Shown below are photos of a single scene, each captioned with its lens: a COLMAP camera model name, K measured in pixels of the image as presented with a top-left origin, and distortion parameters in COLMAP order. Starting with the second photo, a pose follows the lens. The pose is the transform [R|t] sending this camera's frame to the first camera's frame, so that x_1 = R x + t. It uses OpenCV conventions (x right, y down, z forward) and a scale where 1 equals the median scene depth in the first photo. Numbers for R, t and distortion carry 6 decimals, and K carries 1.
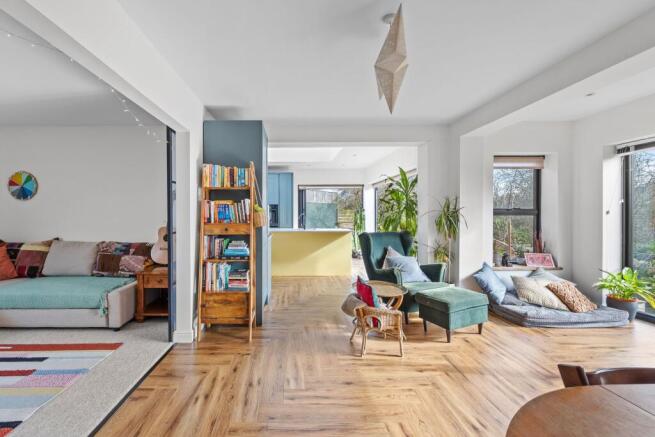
lens RADIAL K [[272.4, 0, 305.3], [0, 272.4, 215.9], [0, 0, 1]] dist [-0.003096, 0.001987]
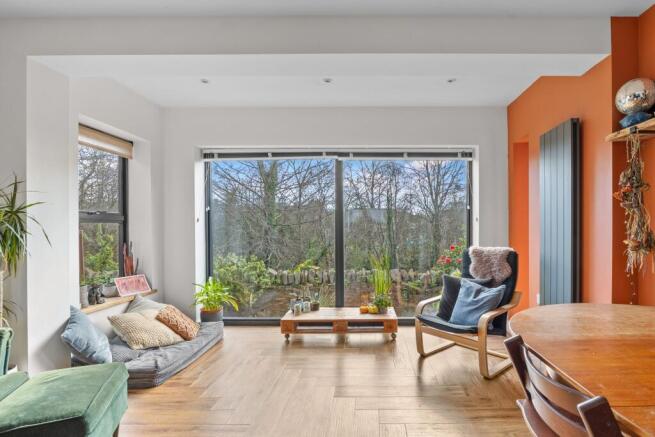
lens RADIAL K [[326.5, 0, 363.0], [0, 326.5, 231.0], [0, 0, 1]] dist [-0.040991, 0.002755]
pose [[0.019575, -0.009765, 0.999761, 0.029754], [0.007974, 0.999922, 0.009610, 0.017797], [-0.999777, 0.007784, 0.019651, 0.402296]]
